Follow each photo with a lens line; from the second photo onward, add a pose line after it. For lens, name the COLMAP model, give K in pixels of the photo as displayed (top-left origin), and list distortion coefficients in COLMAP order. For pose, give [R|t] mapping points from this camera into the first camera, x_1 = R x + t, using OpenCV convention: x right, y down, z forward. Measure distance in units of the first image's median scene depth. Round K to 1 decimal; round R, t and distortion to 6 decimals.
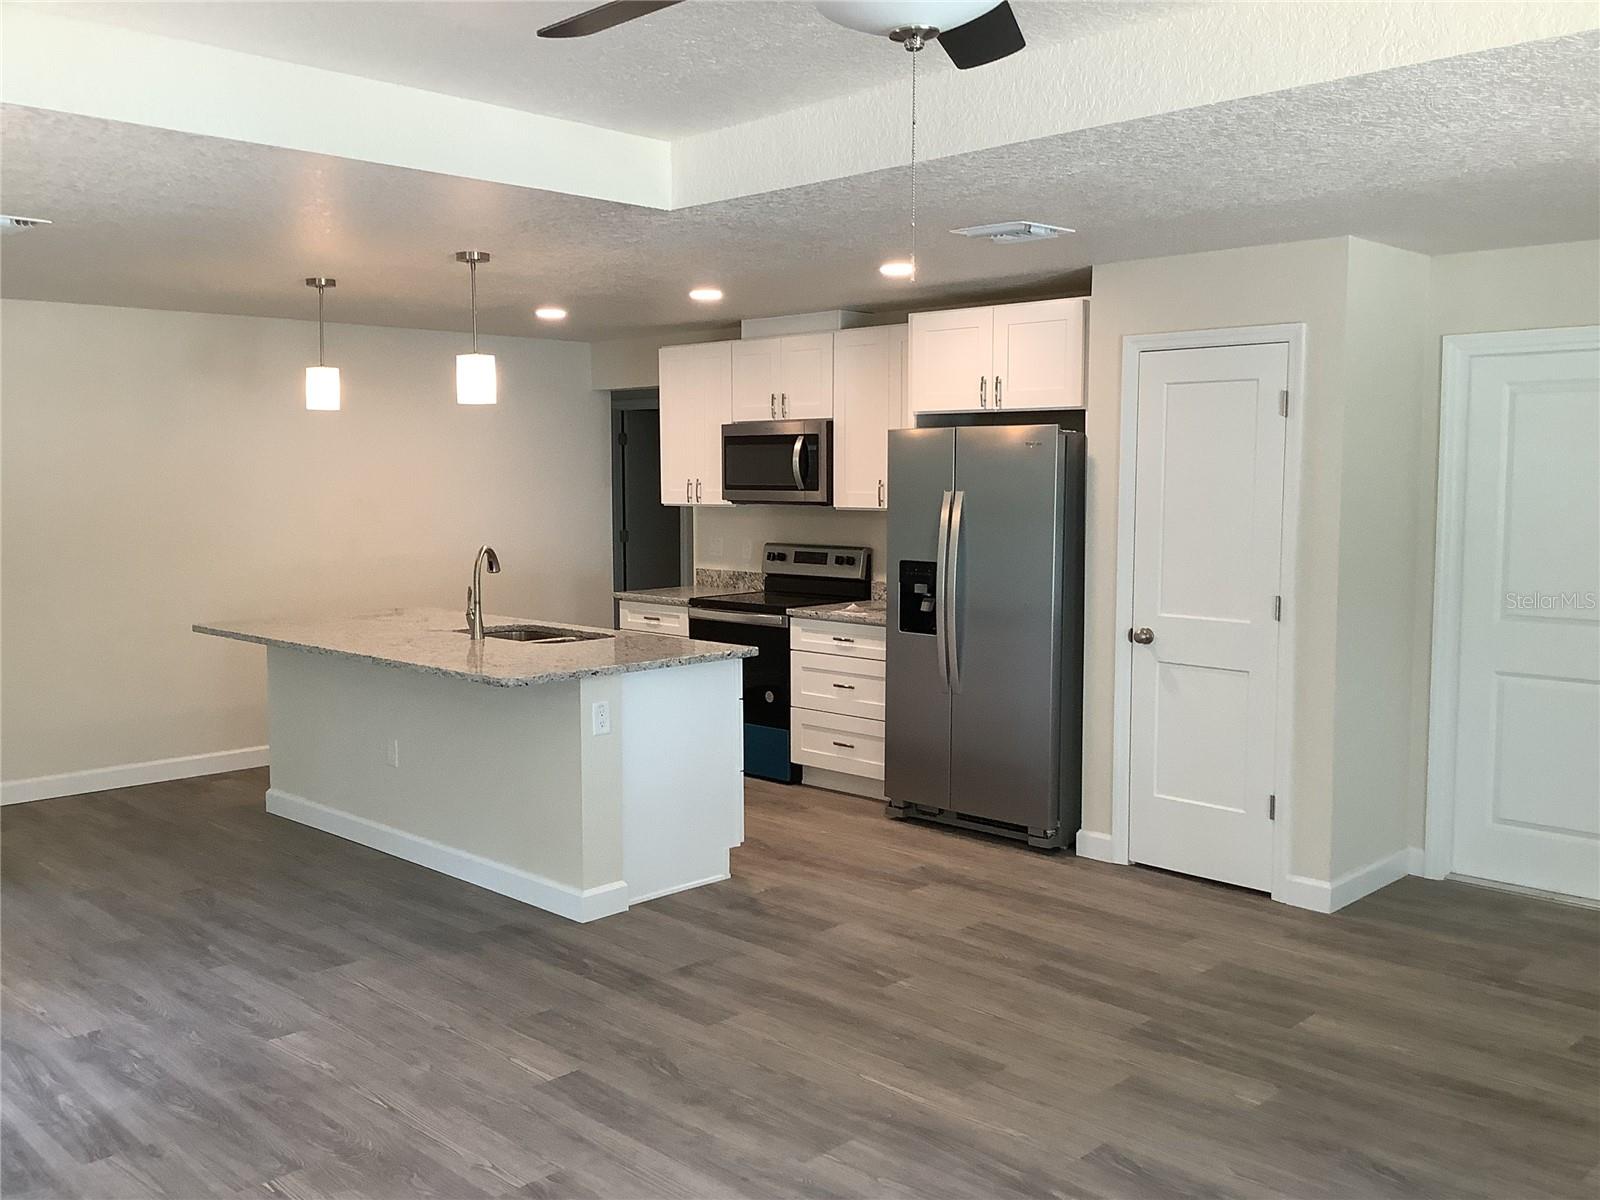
lens RADIAL K [[1453.1, 0, 808.2], [0, 1453.1, 593.6], [0, 0, 1]] dist [0.026288, 0.000000]
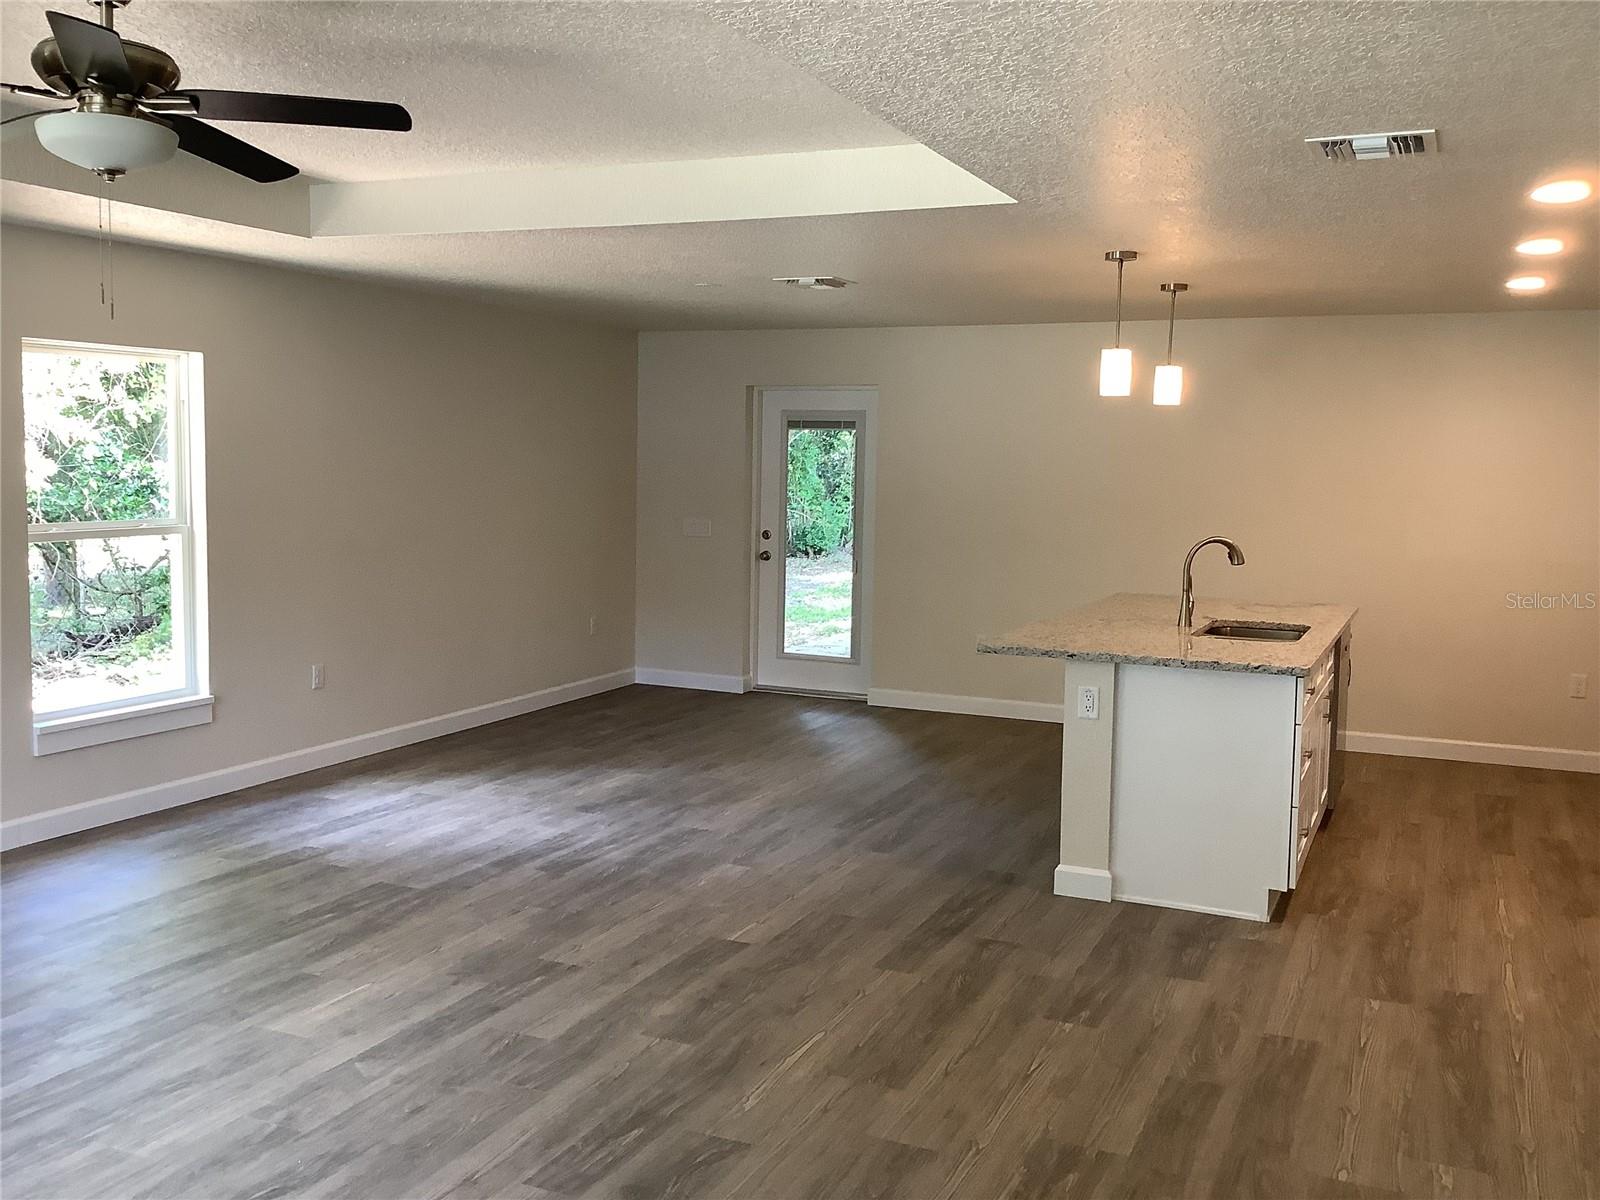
lens RADIAL K [[1453.1, 0, 787.9], [0, 1453.1, 616.4], [0, 0, 1]] dist [0.026288, 0.000000]
pose [[0.341631, 0.110940, -0.933263, 0.706047], [-0.100059, 0.991658, 0.081254, -0.035110], [0.934493, 0.065623, 0.349881, 0.431761]]
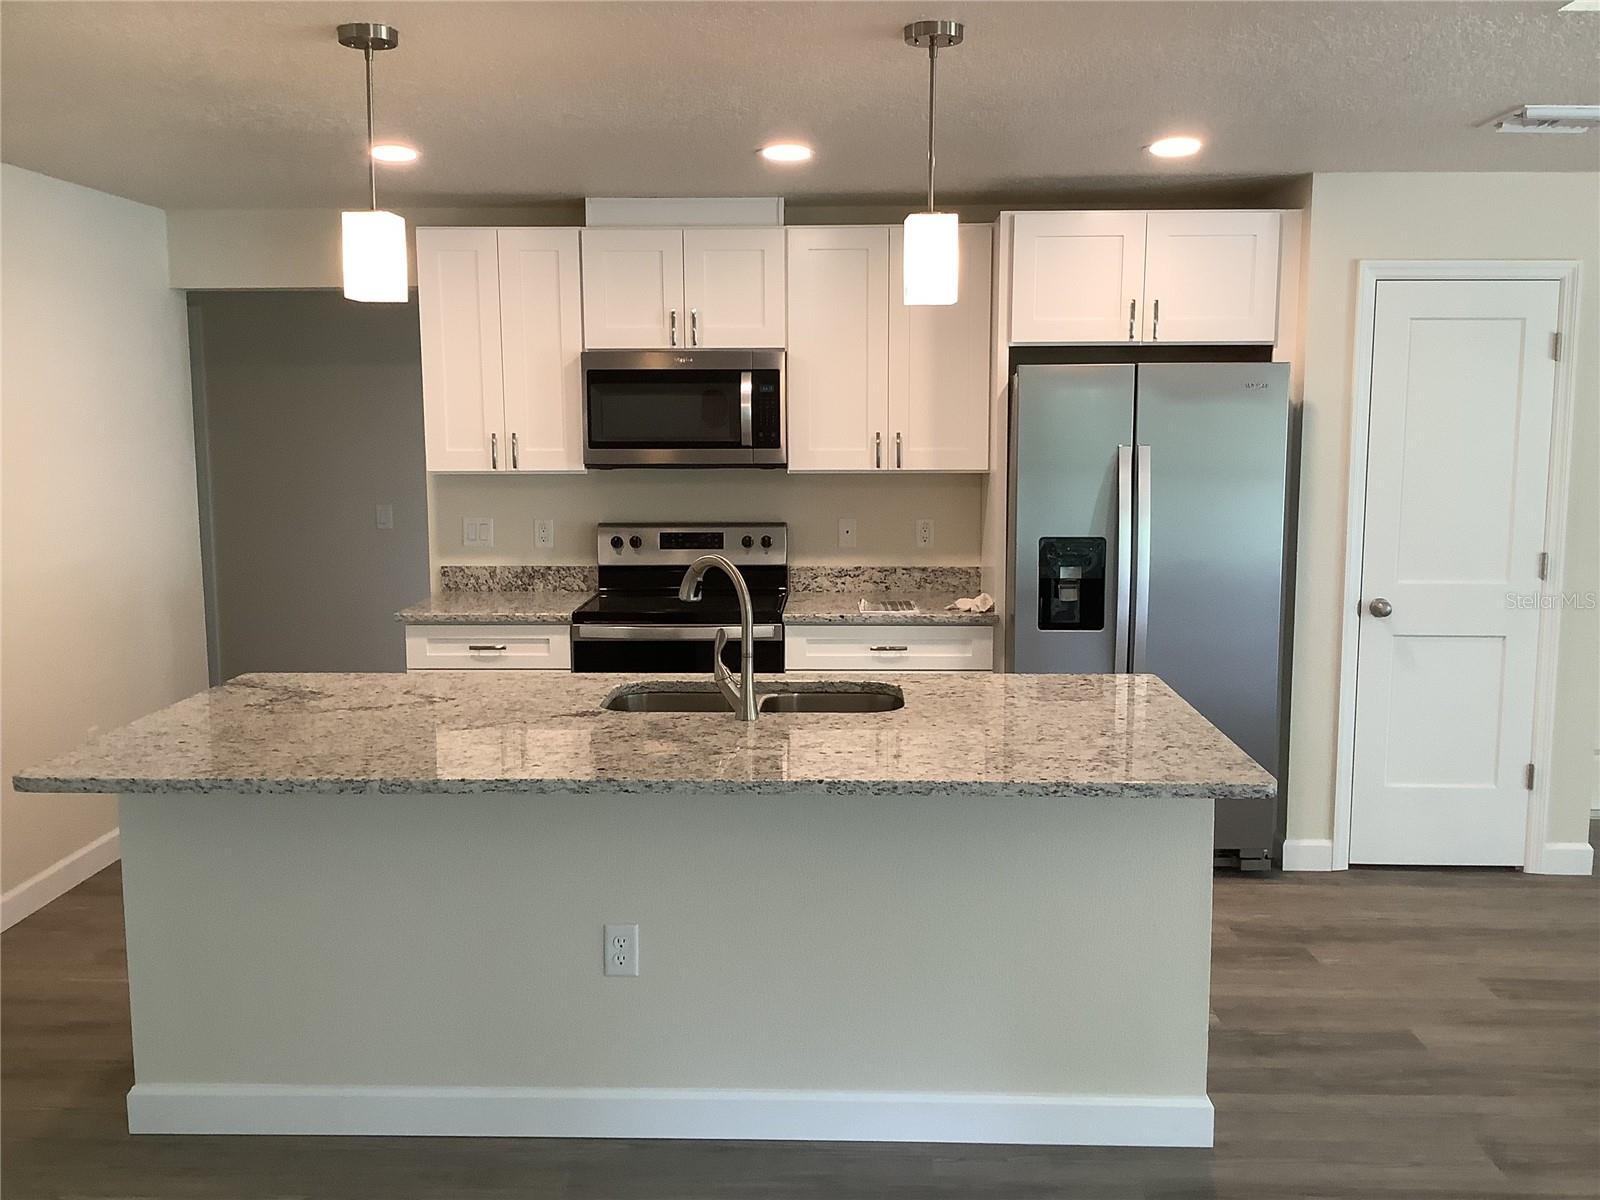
lens RADIAL K [[1453.1, 0, 799.4], [0, 1453.1, 596.0], [0, 0, 1]] dist [0.026288, 0.000000]
pose [[0.733340, -0.085365, 0.674482, -0.669044], [0.059216, 0.996336, 0.061716, -0.057457], [-0.677279, -0.005318, 0.735707, 0.638648]]
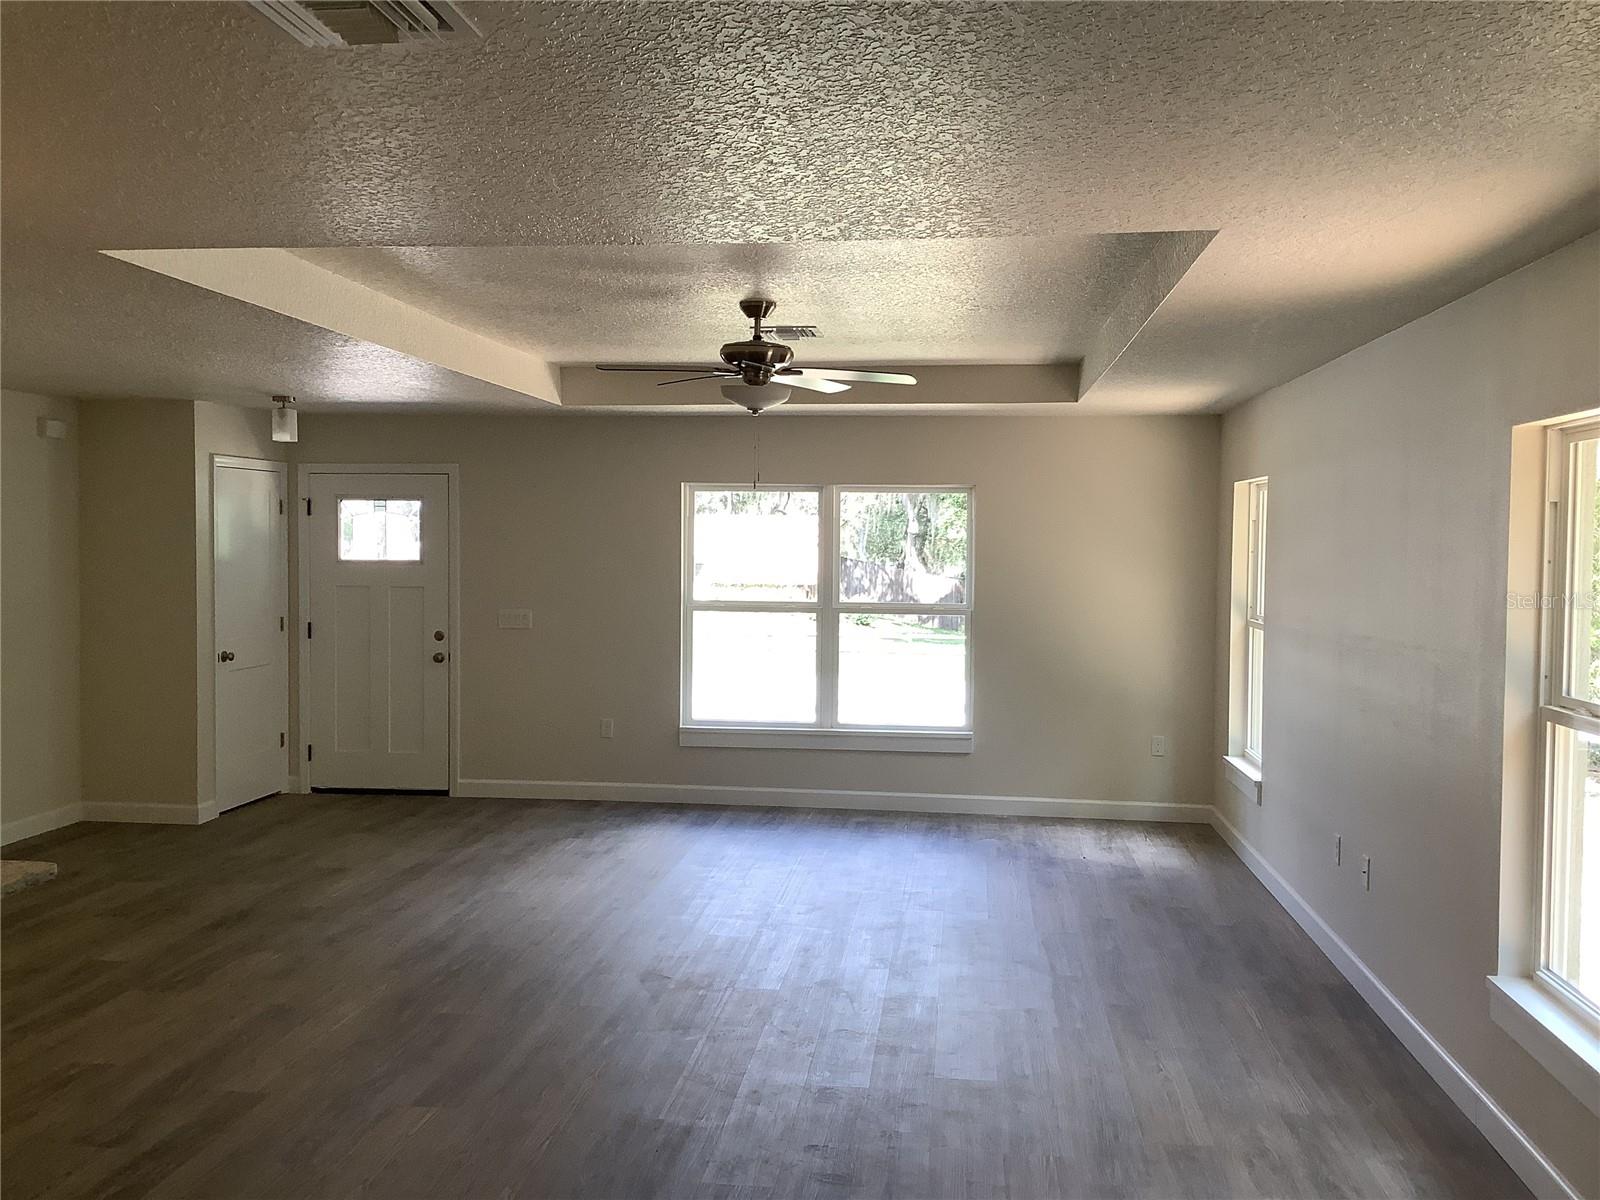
lens RADIAL K [[1453.1, 0, 798.1], [0, 1453.1, 591.4], [0, 0, 1]] dist [0.026288, 0.000000]
pose [[-0.615886, -0.032277, 0.787174, -0.871878], [0.059394, 0.994415, 0.087245, -0.097717], [-0.785593, 0.100486, -0.610529, 1.032735]]
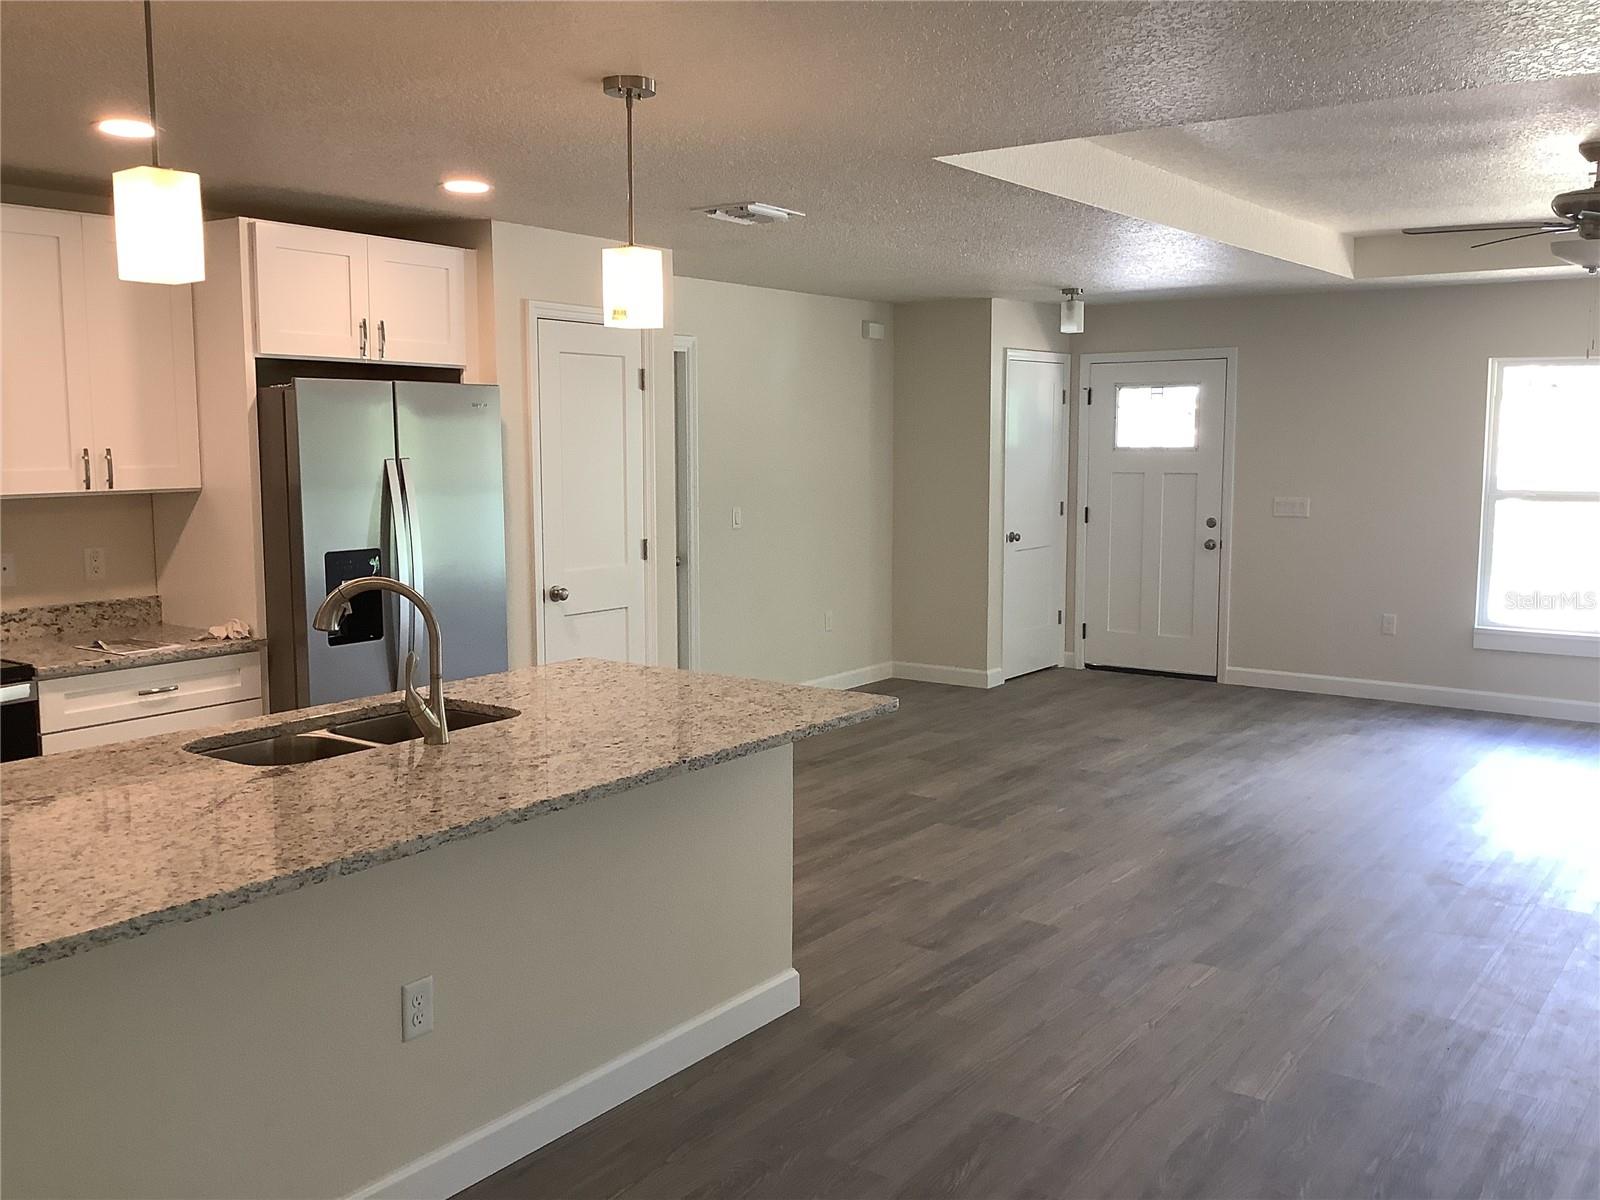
lens RADIAL K [[1453.1, 0, 802.9], [0, 1453.1, 591.9], [0, 0, 1]] dist [0.026288, 0.000000]
pose [[-0.156657, -0.107728, 0.981760, -0.883791], [0.084952, 0.988880, 0.122065, -0.090948], [-0.983993, 0.102525, -0.145763, 1.057631]]
